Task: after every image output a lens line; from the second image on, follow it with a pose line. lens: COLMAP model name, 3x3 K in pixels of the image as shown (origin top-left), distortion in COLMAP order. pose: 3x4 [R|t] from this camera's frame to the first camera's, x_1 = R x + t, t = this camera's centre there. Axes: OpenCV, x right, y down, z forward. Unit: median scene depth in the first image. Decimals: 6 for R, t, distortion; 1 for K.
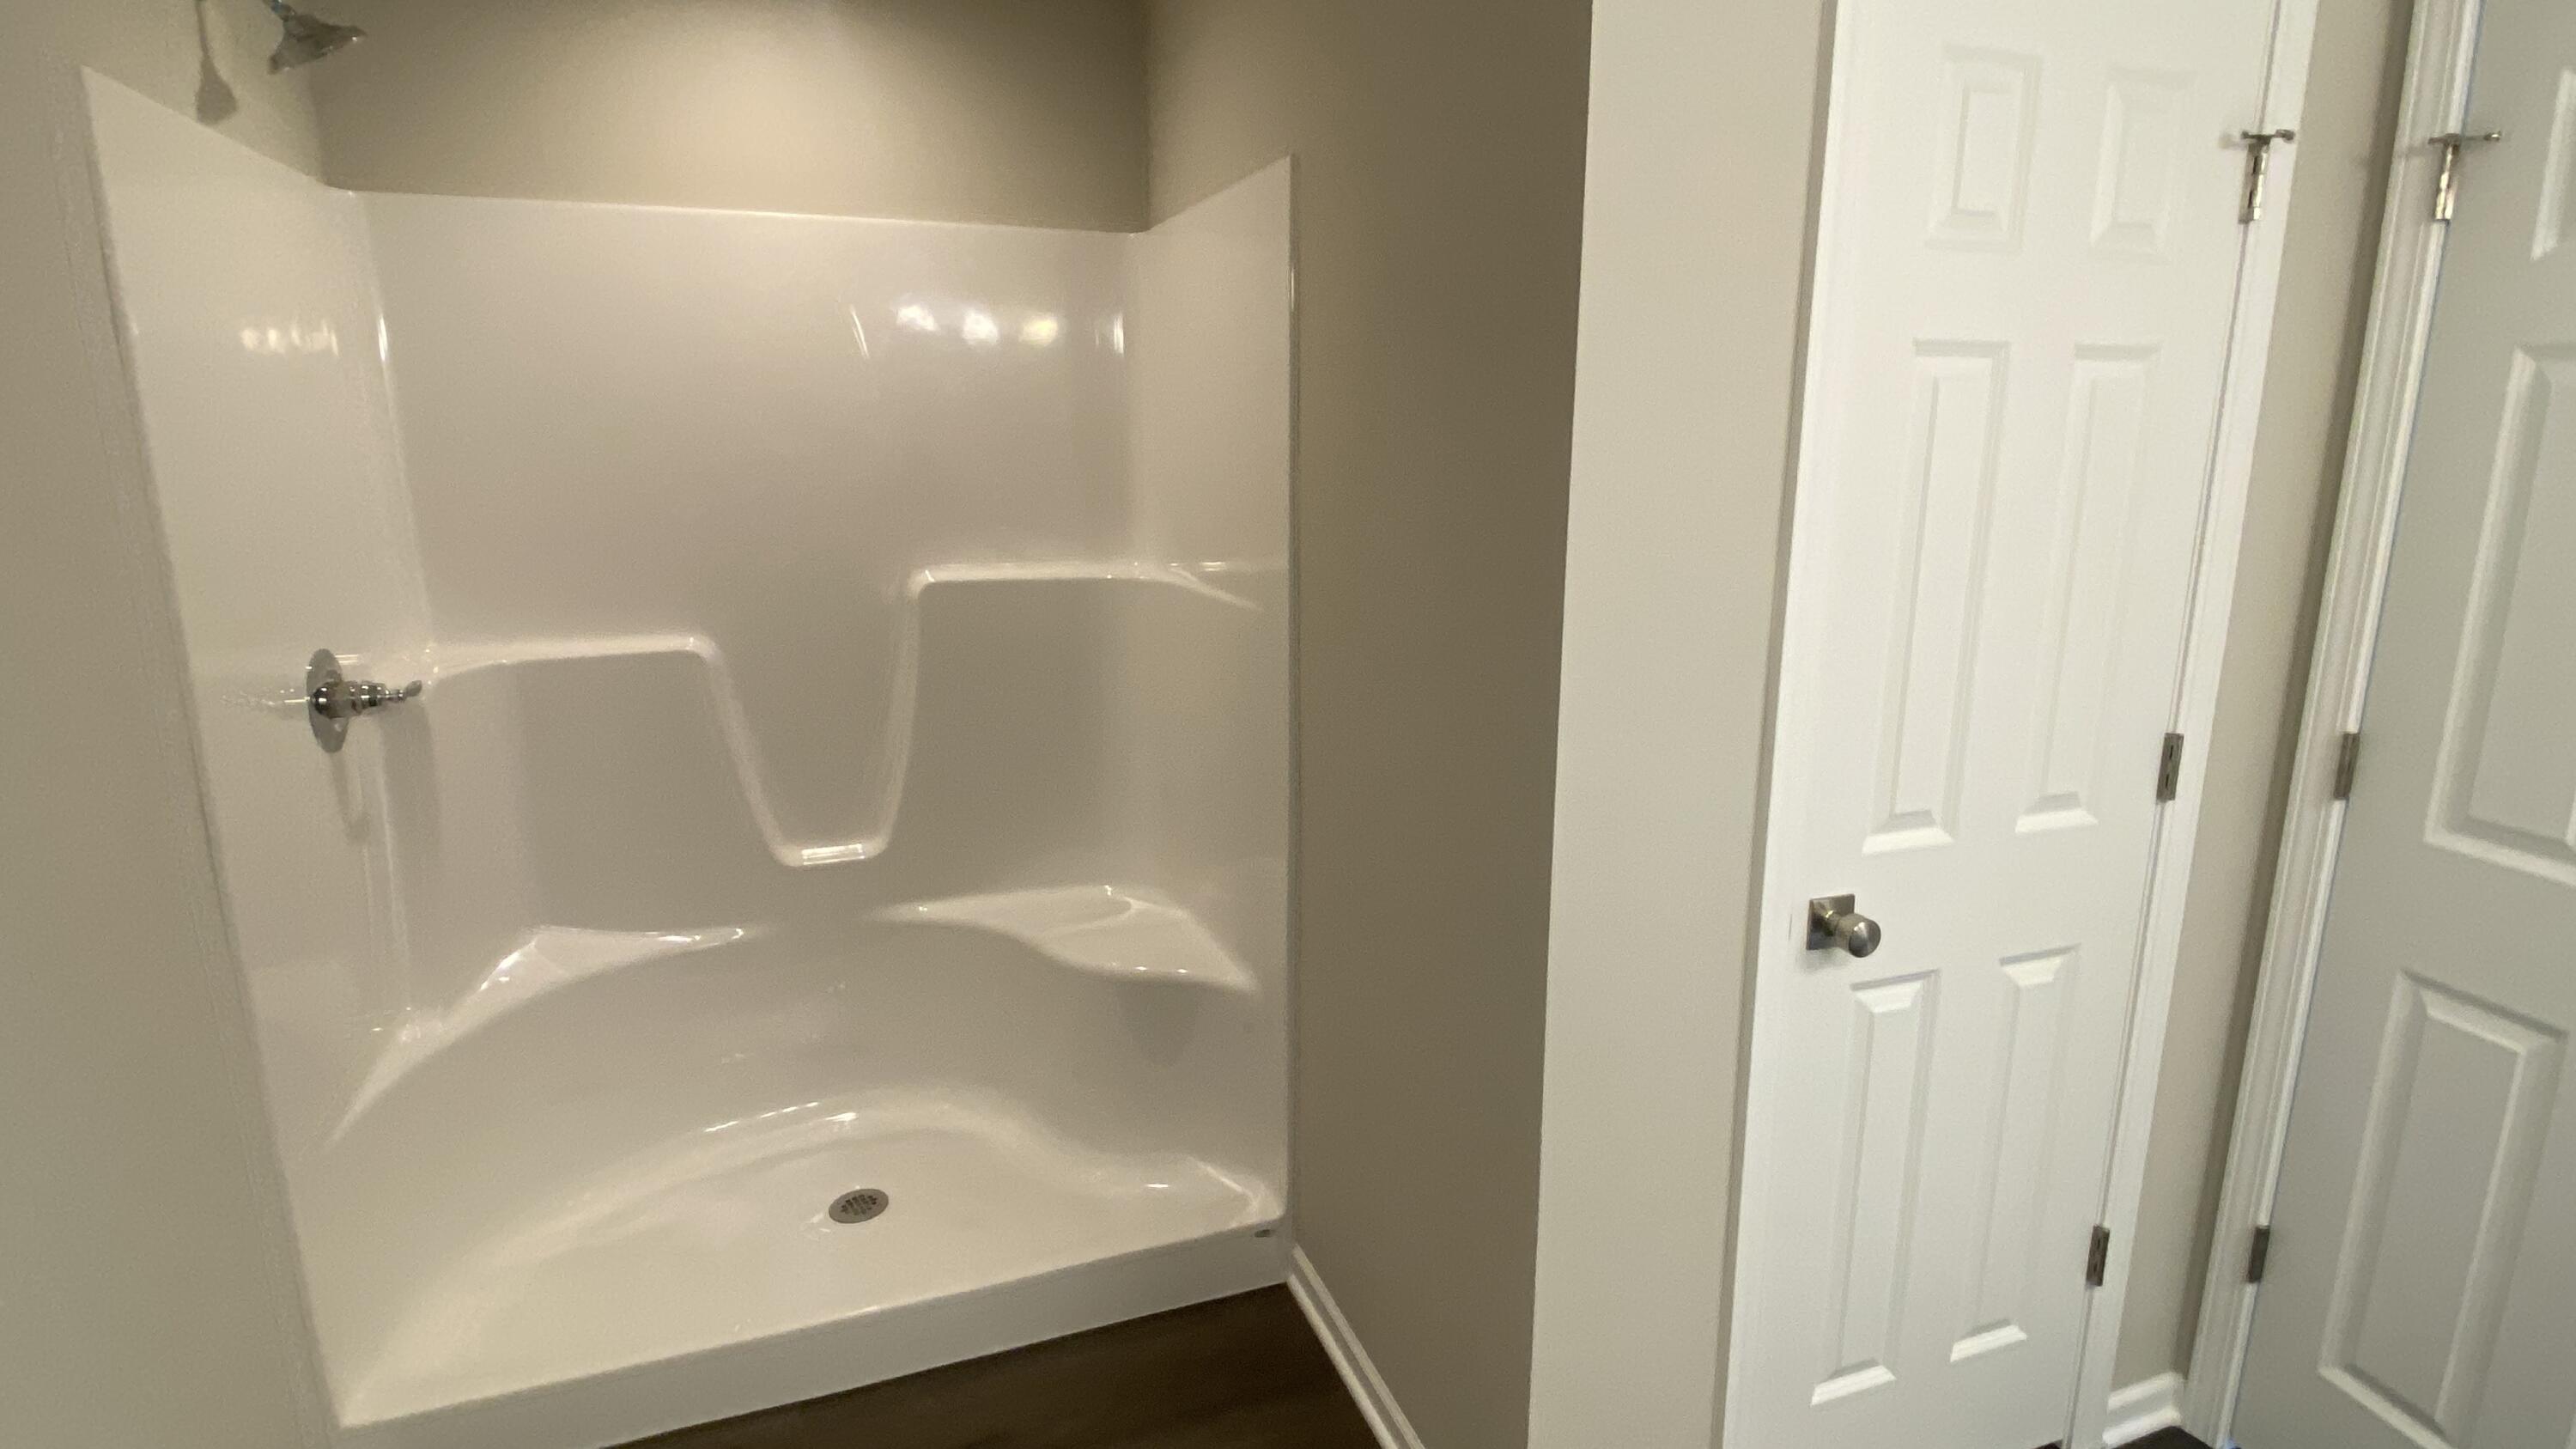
lens RADIAL K [[1281.8, 0, 1288.0], [0, 1281.8, 724.5], [0, 0, 1]] dist [0.001102, 0.000289]
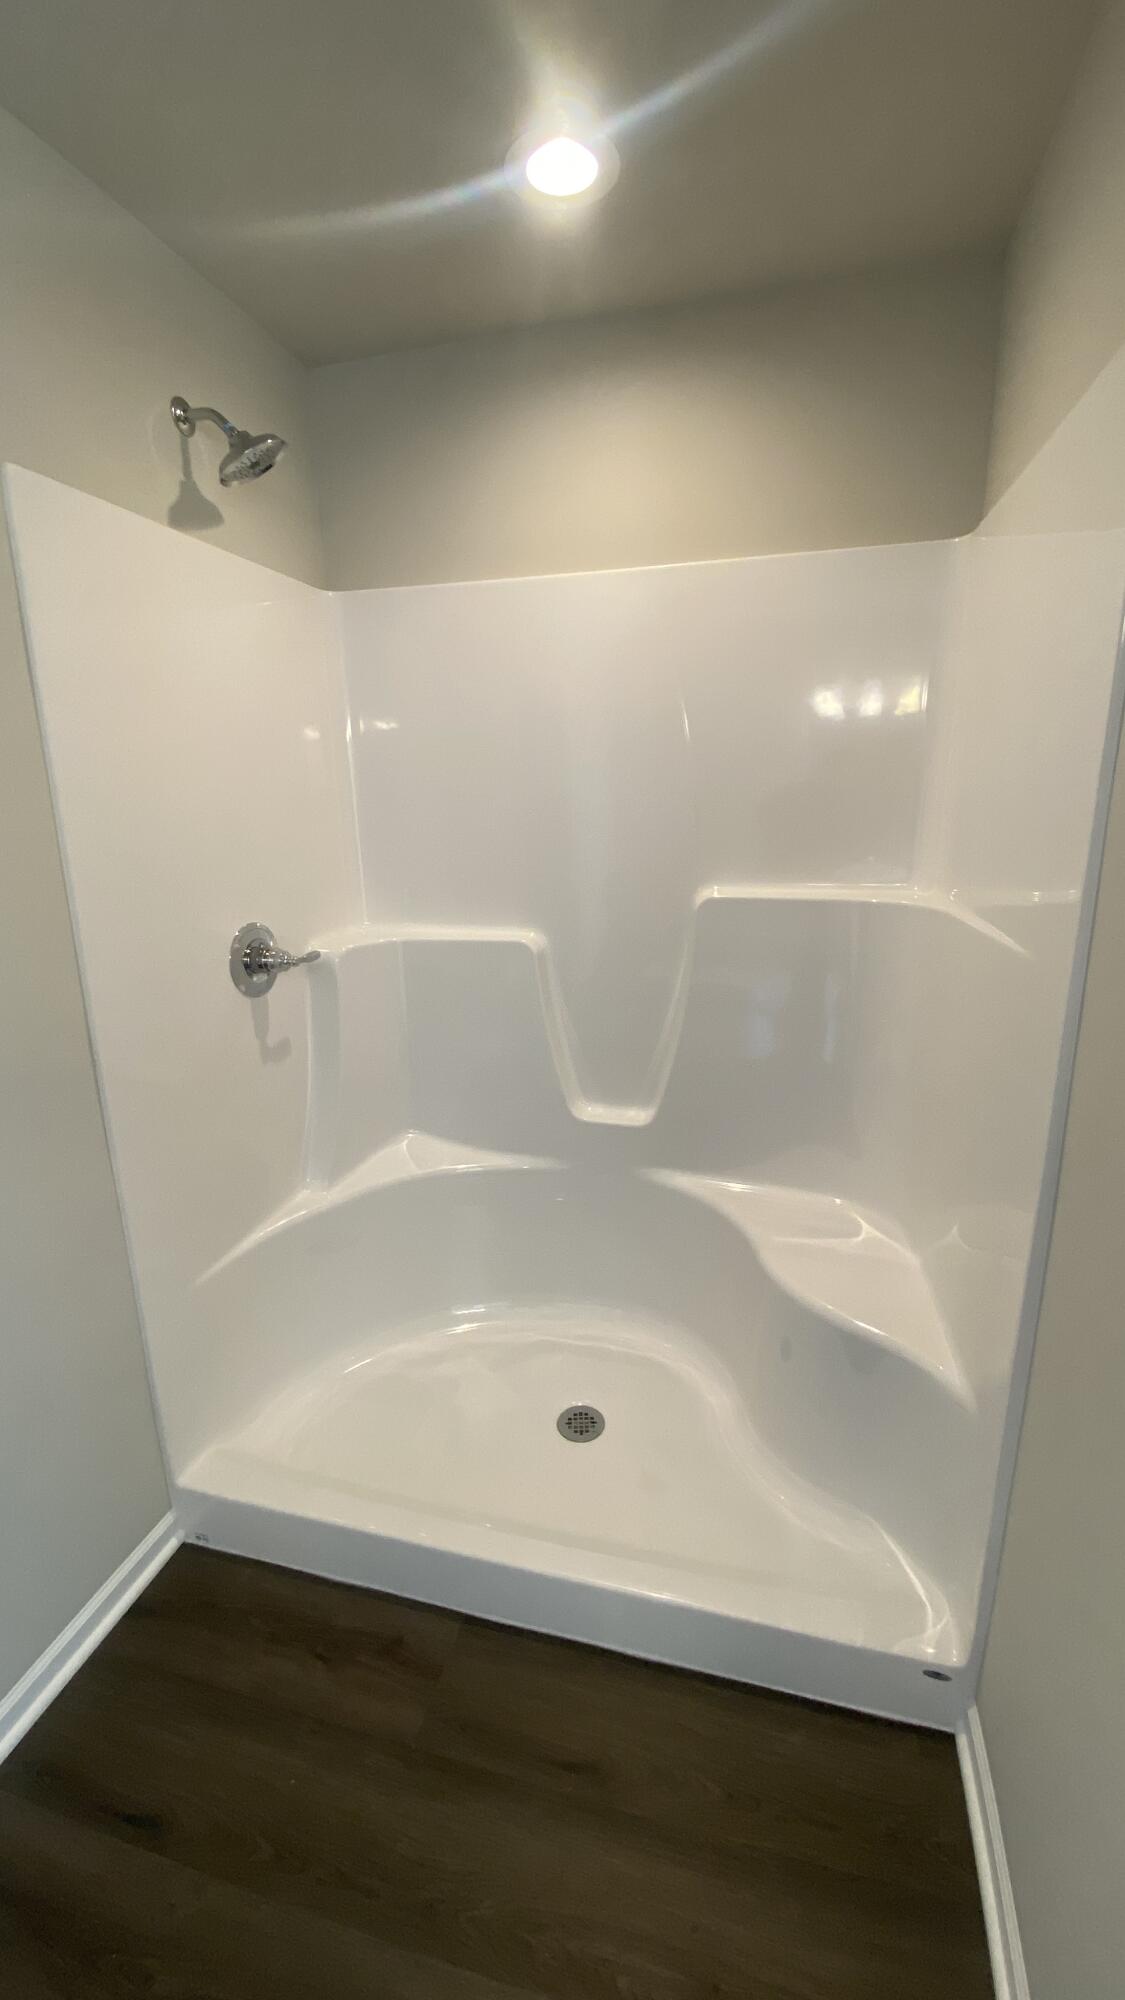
lens RADIAL K [[812.7, 0, 571.9], [0, 812.7, 1005.7], [0, 0, 1]] dist [0.027002, -0.024541]
pose [[0.826311, 0.126067, -0.548924, 0.022819], [-0.111093, 0.991962, 0.060584, -0.053472], [0.552149, 0.010920, 0.833674, 0.395546]]
